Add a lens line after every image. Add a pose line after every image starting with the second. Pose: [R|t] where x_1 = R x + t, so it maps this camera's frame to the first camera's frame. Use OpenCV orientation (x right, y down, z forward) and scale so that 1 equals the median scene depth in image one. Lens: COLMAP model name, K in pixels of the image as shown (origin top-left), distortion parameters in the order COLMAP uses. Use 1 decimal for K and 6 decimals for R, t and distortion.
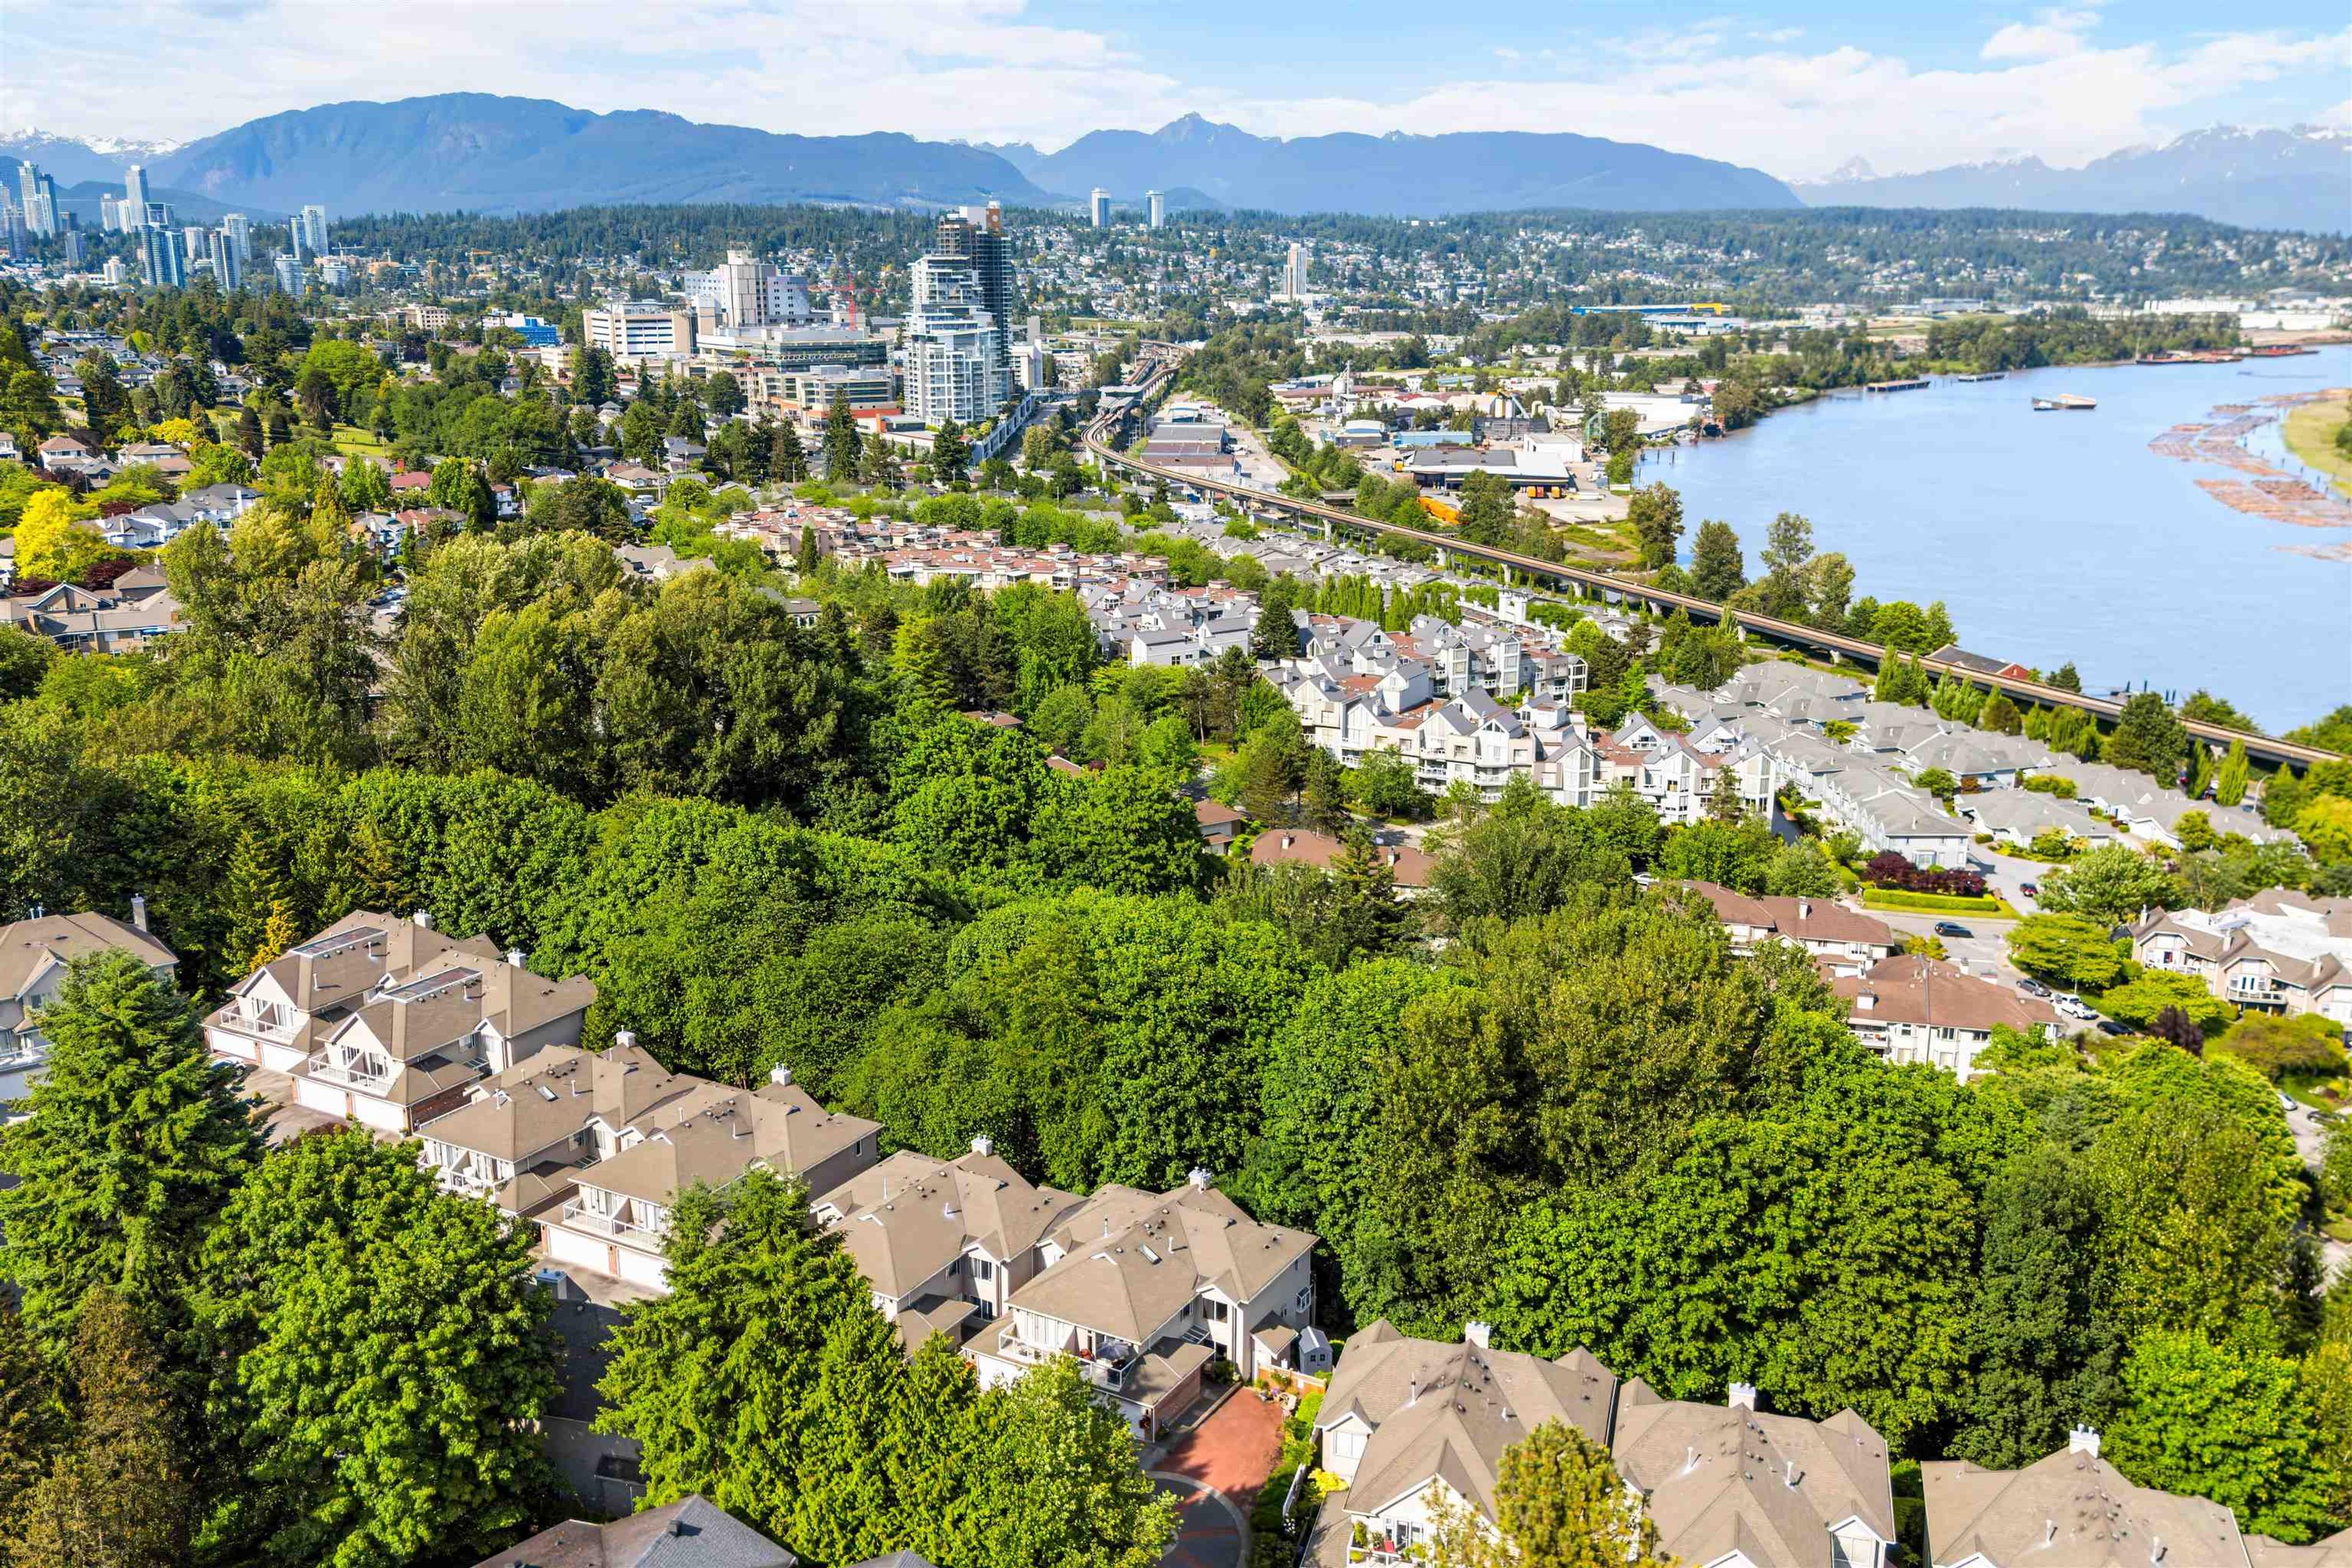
lens RADIAL K [[2126.5, 0, 1176.0], [0, 2126.5, 784.0], [0, 0, 1]] dist [0.145810, -0.412883]
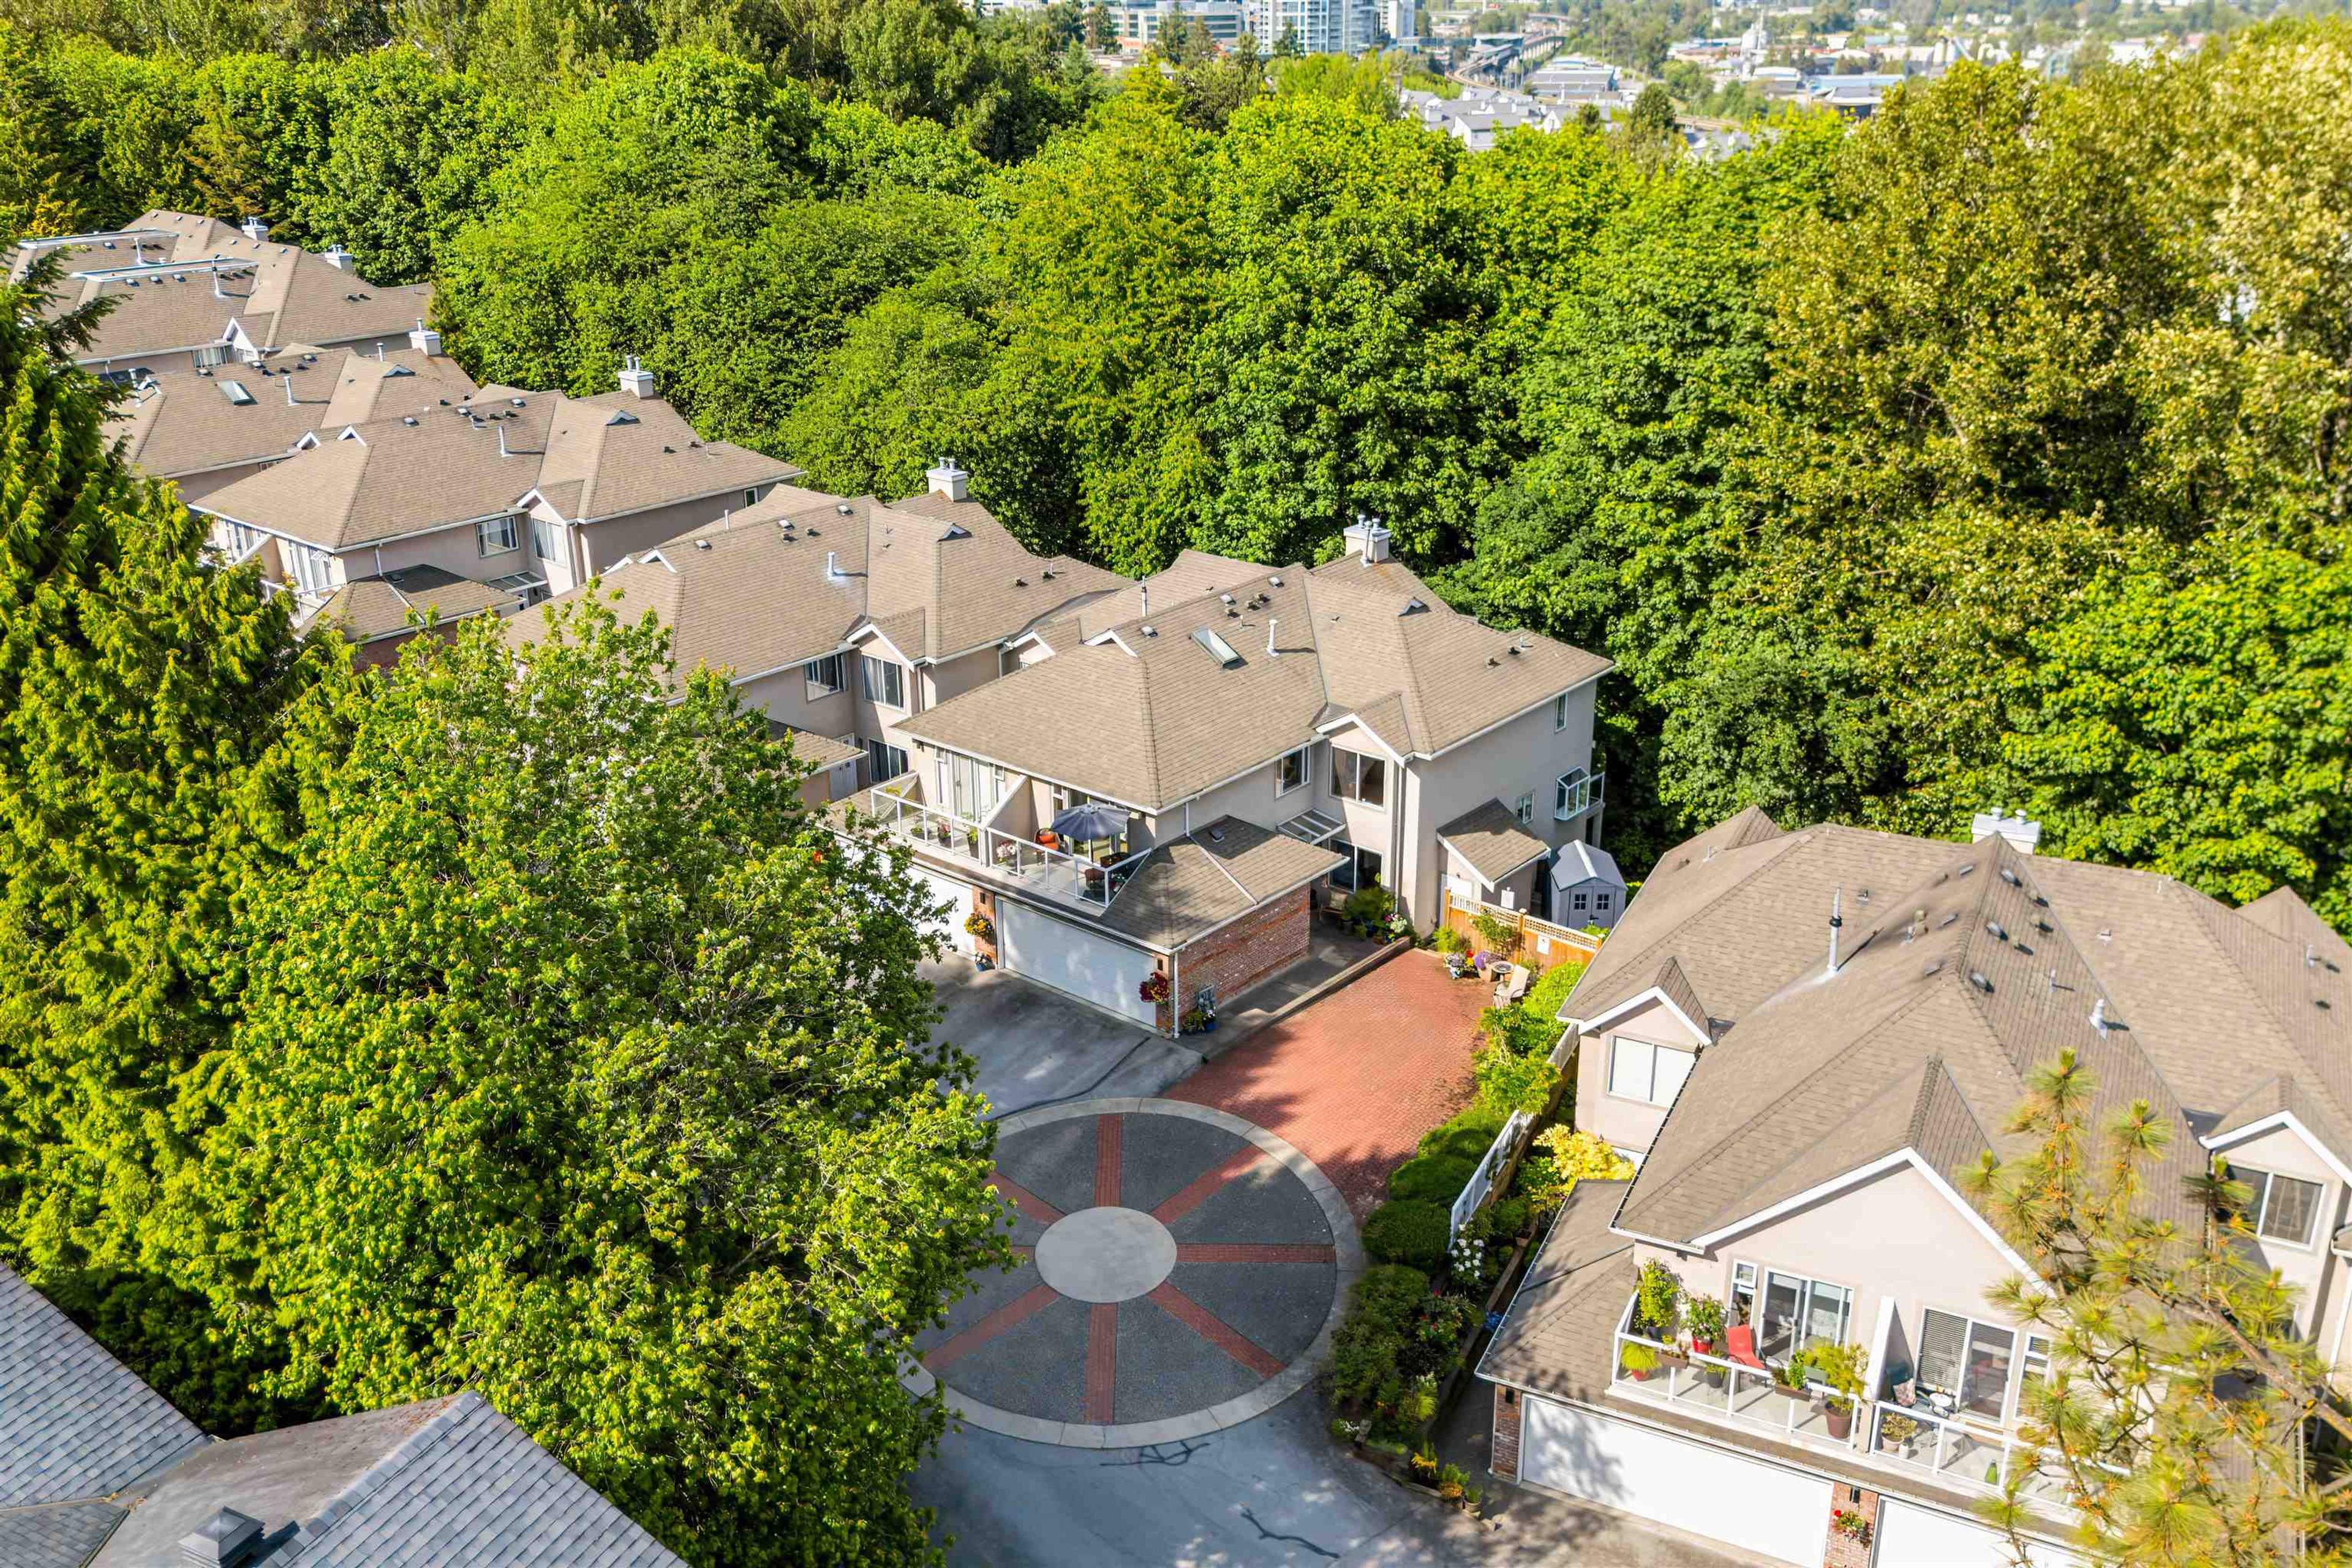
lens RADIAL K [[2002.6, 0, 1176.0], [0, 2002.6, 784.0], [0, 0, 1]] dist [0.055103, -0.007262]
pose [[0.982416, 0.053656, -0.178828, 0.053090], [-0.033716, 0.993053, 0.112735, 0.194668], [0.183634, -0.104724, 0.977400, 0.567566]]
